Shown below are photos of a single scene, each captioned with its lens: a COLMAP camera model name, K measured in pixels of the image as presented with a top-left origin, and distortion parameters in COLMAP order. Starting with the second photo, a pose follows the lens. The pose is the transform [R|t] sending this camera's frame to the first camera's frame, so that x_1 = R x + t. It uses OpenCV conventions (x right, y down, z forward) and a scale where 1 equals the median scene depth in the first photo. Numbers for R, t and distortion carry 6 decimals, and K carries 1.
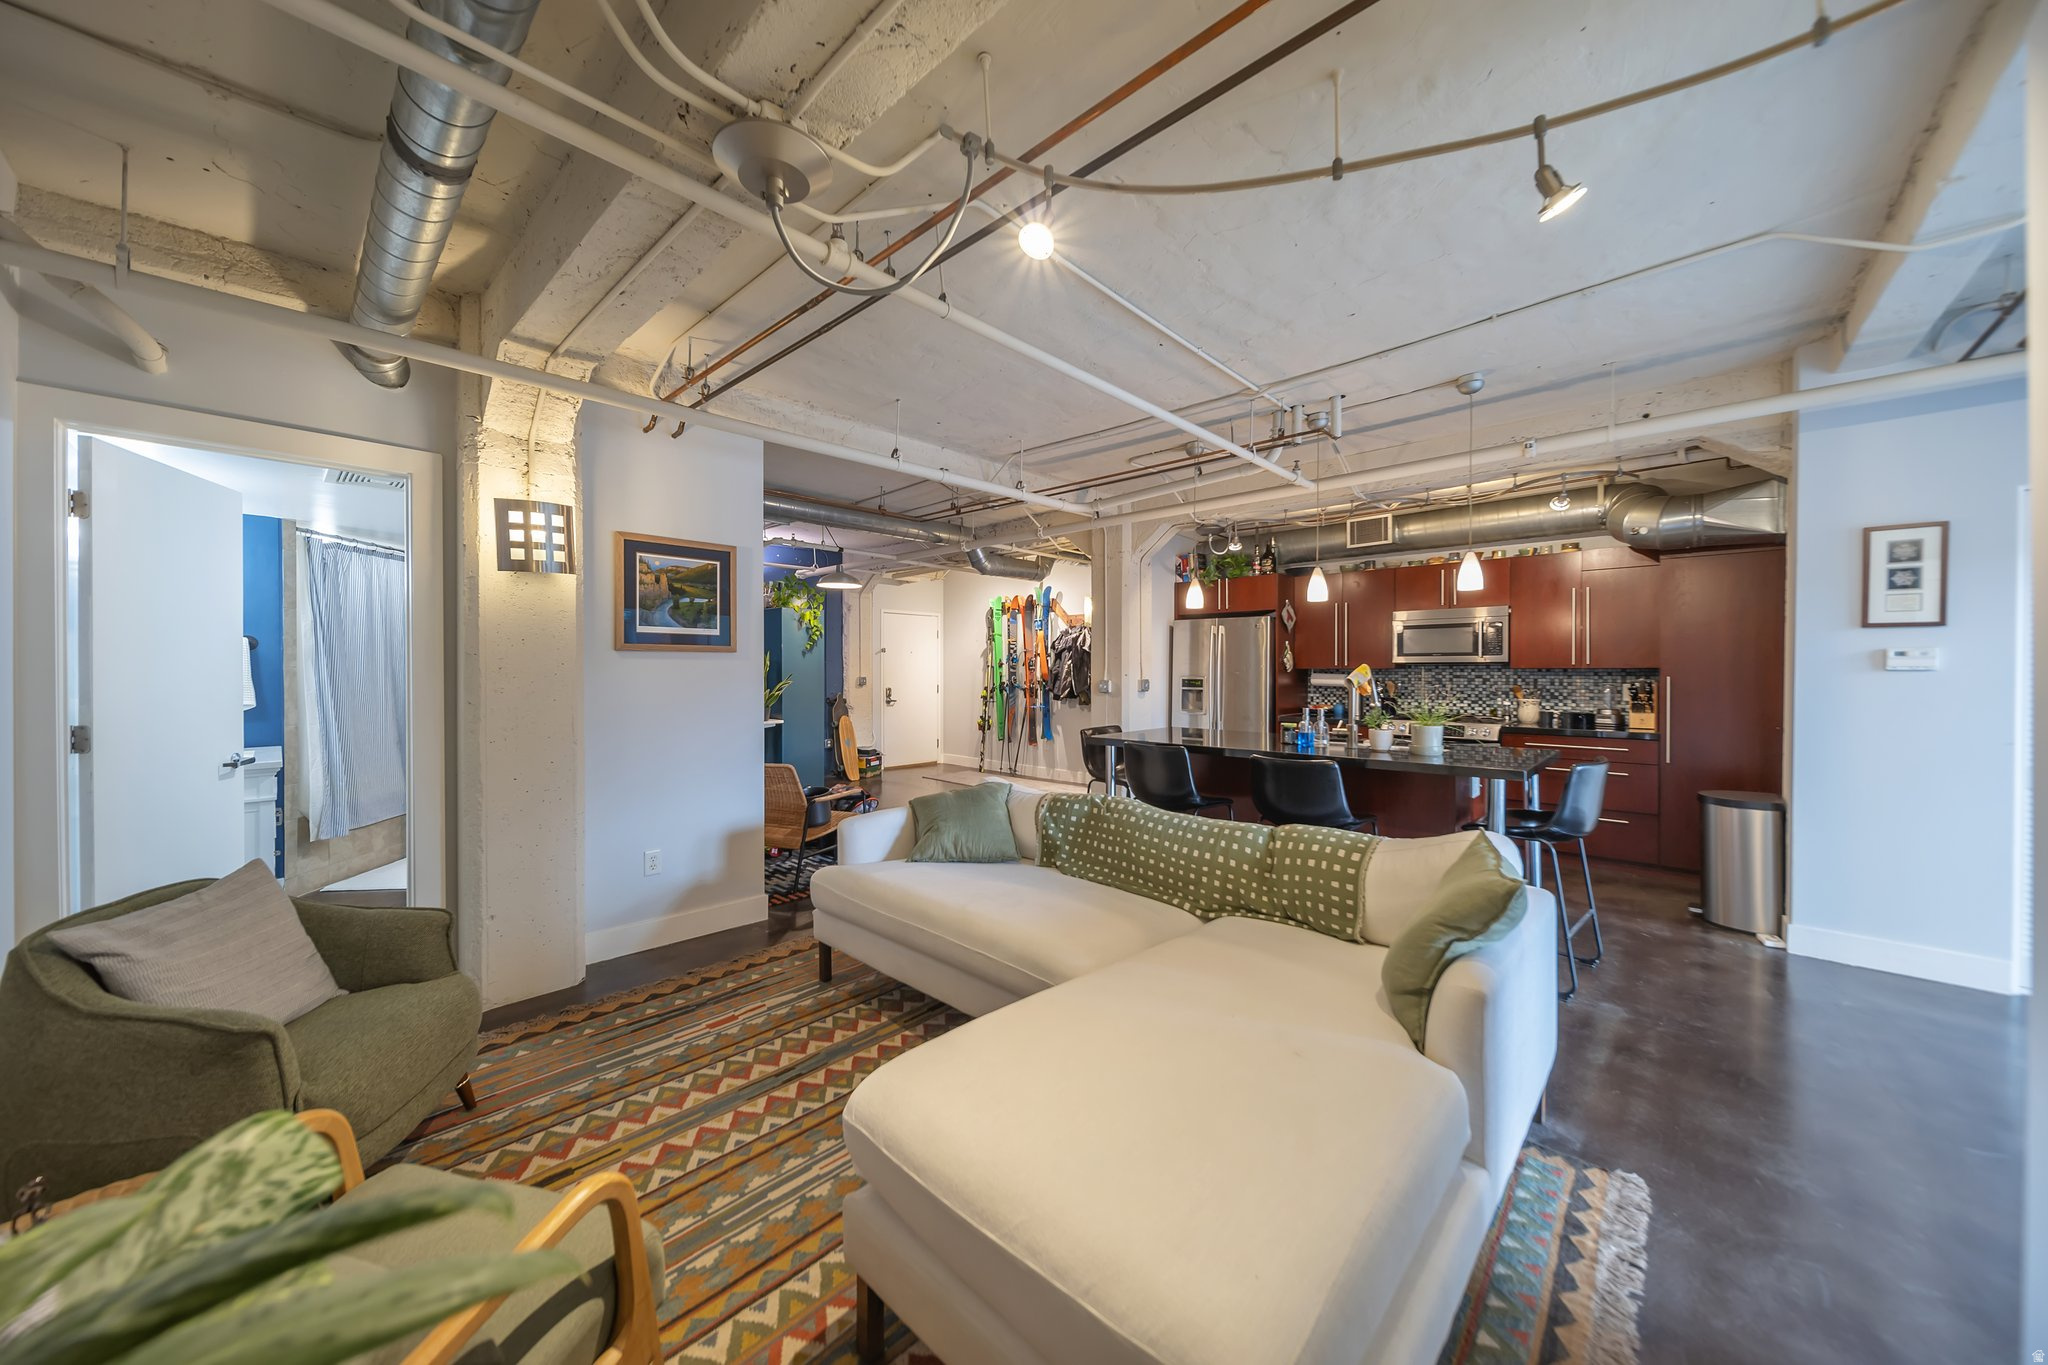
lens RADIAL K [[707.6, 0, 1017.0], [0, 707.6, 674.6], [0, 0, 1]] dist [0.004290, -0.002704]
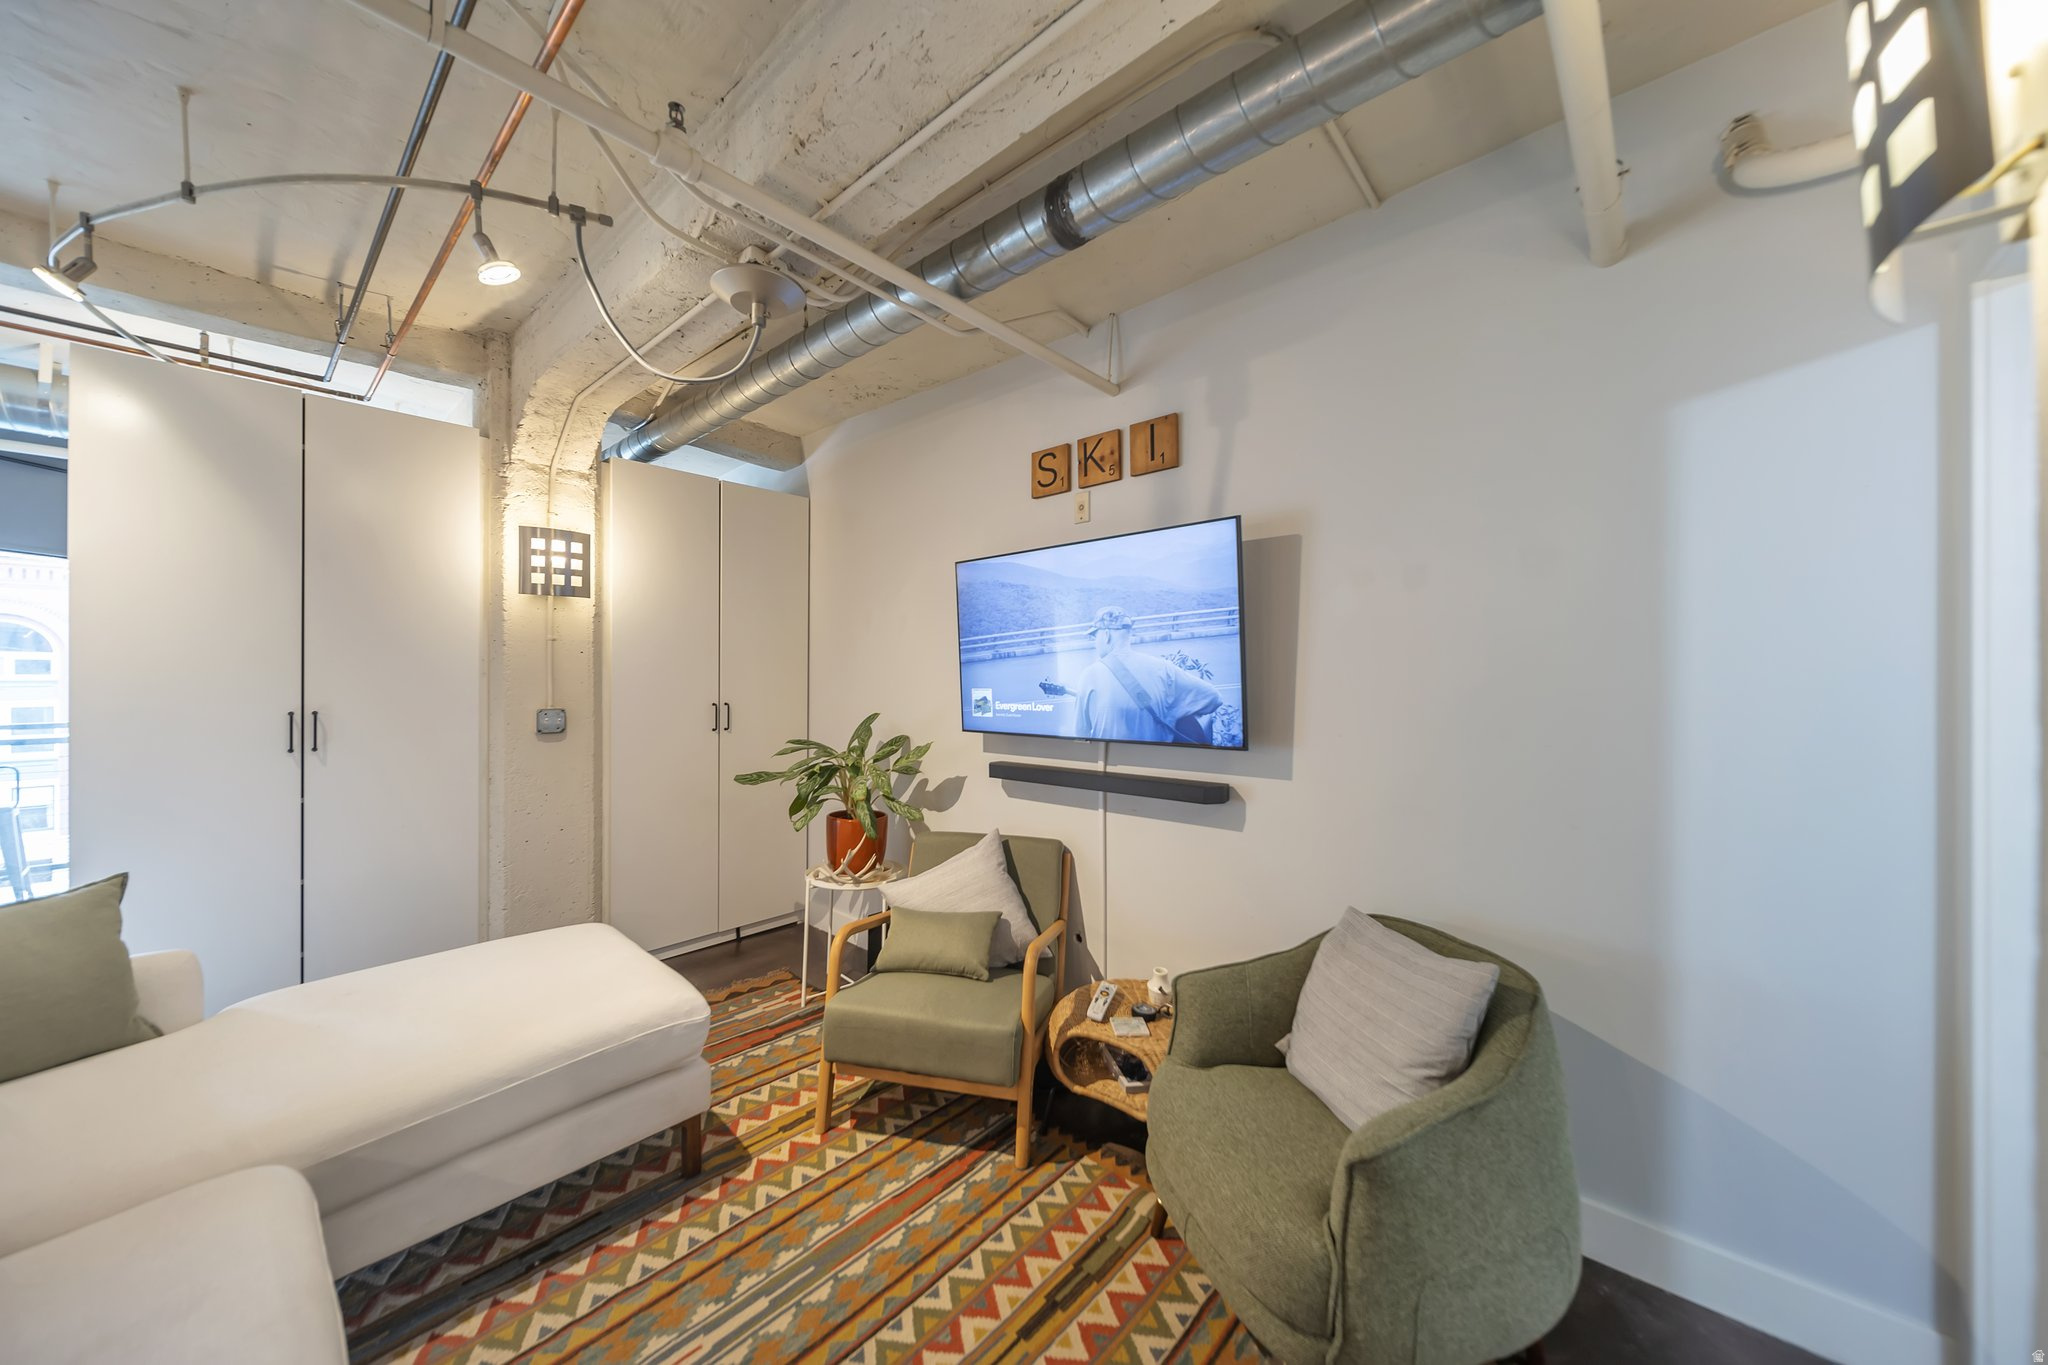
lens RADIAL K [[707.6, 0, 1018.2], [0, 707.6, 674.4], [0, 0, 1]] dist [0.004290, -0.002704]
pose [[-0.999667, -0.000681, -0.025791, -0.242406], [-0.000778, 0.999993, 0.003743, -0.014534], [0.025788, 0.003762, -0.999660, 0.715059]]
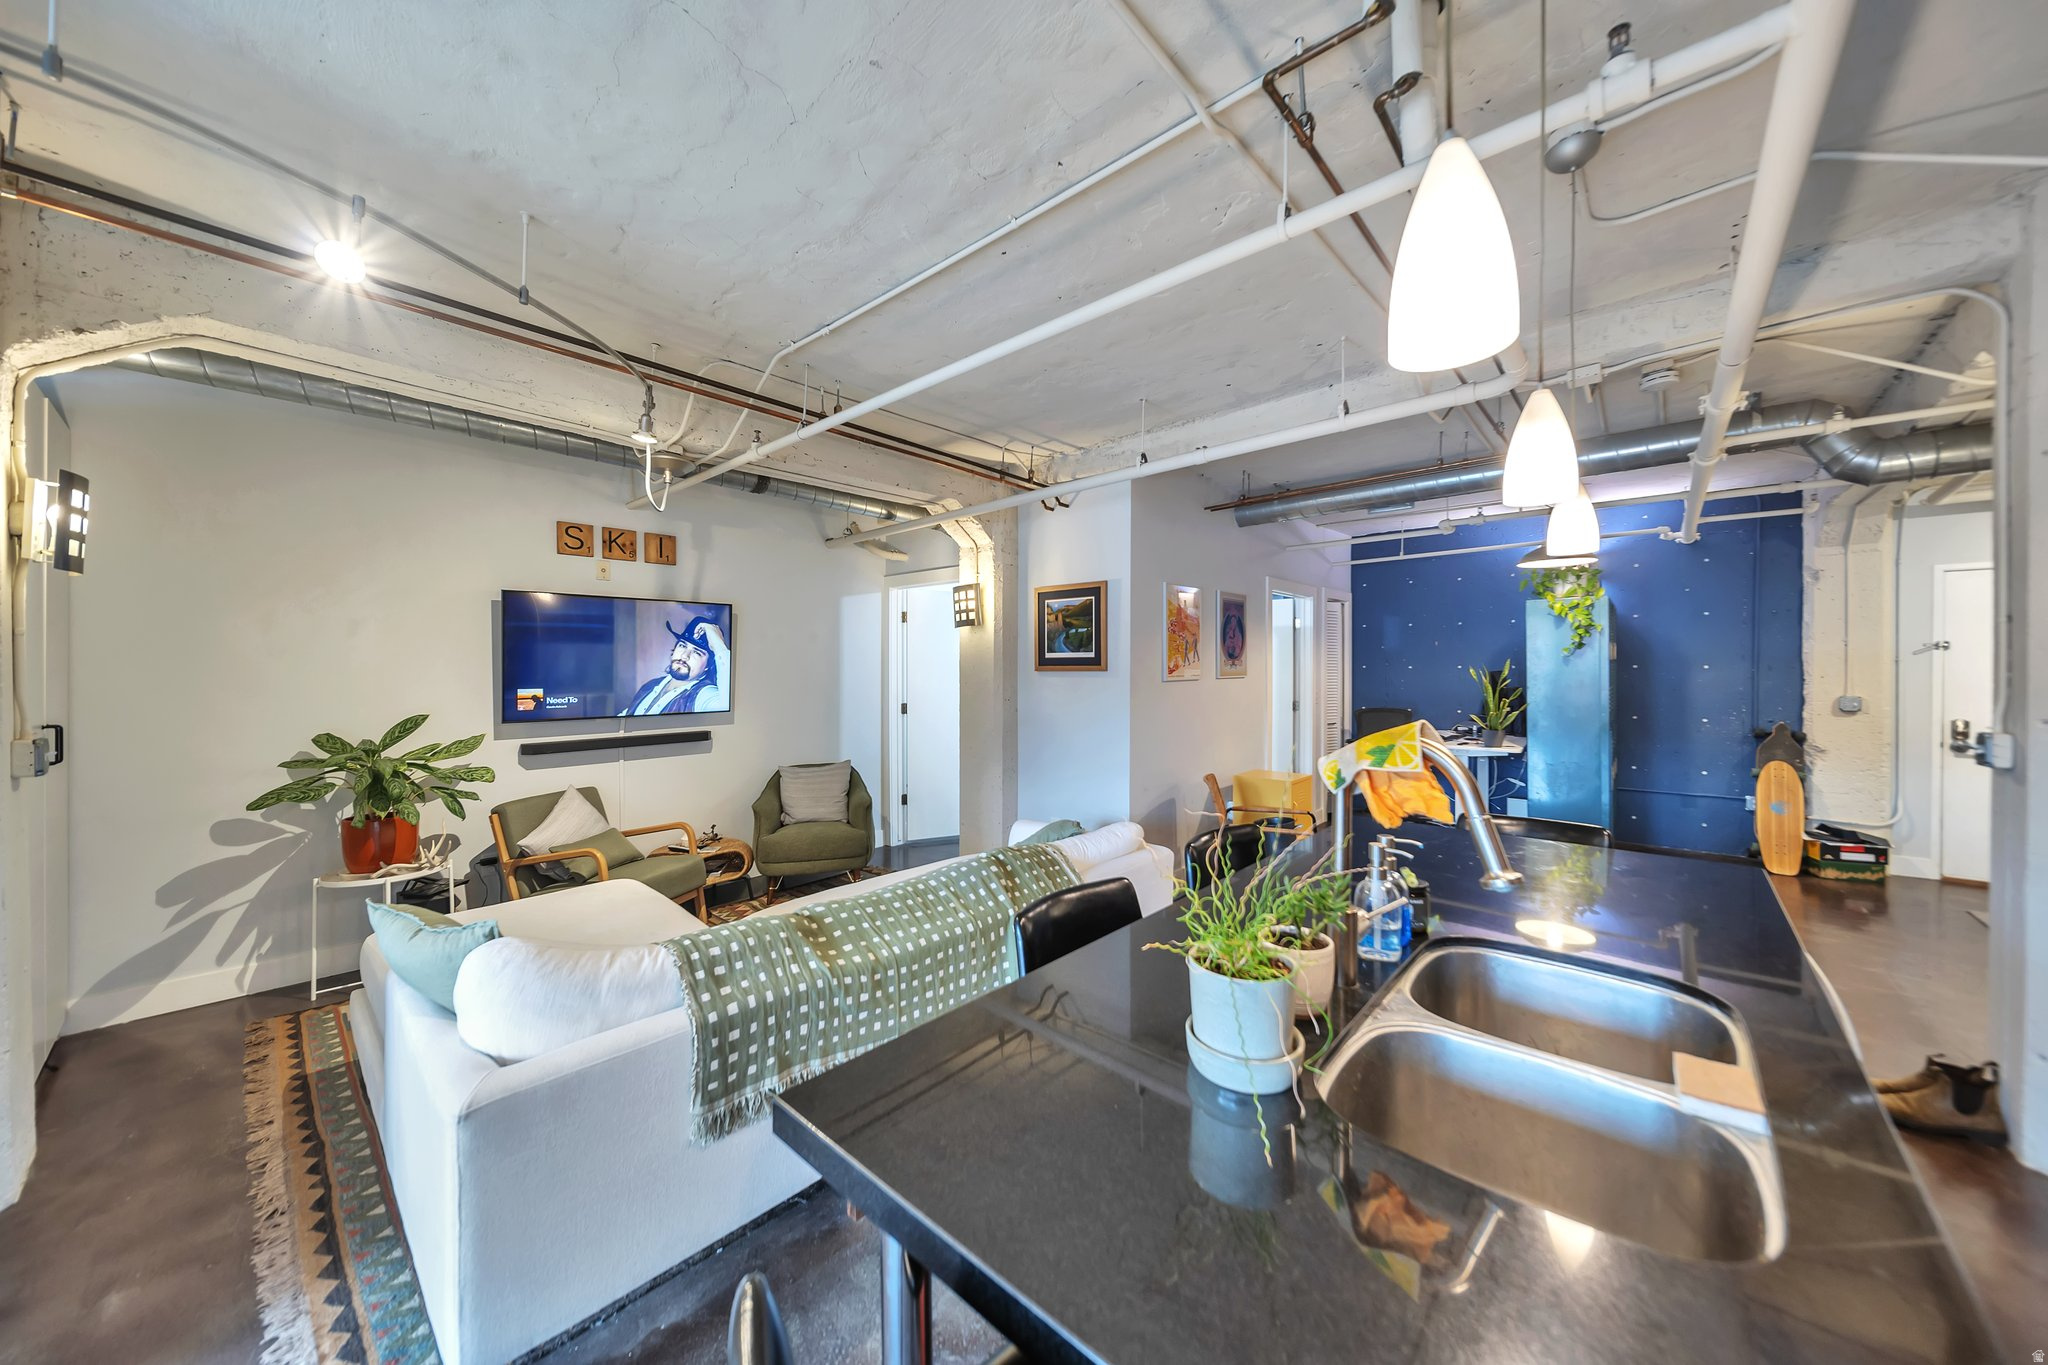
lens RADIAL K [[707.6, 0, 1018.0], [0, 707.6, 674.0], [0, 0, 1]] dist [0.004290, -0.002704]
pose [[0.023323, 0.007371, -0.999701, 0.600671], [-0.006936, 0.999950, 0.007211, -0.026736], [0.999704, 0.006765, 0.023373, 0.645426]]
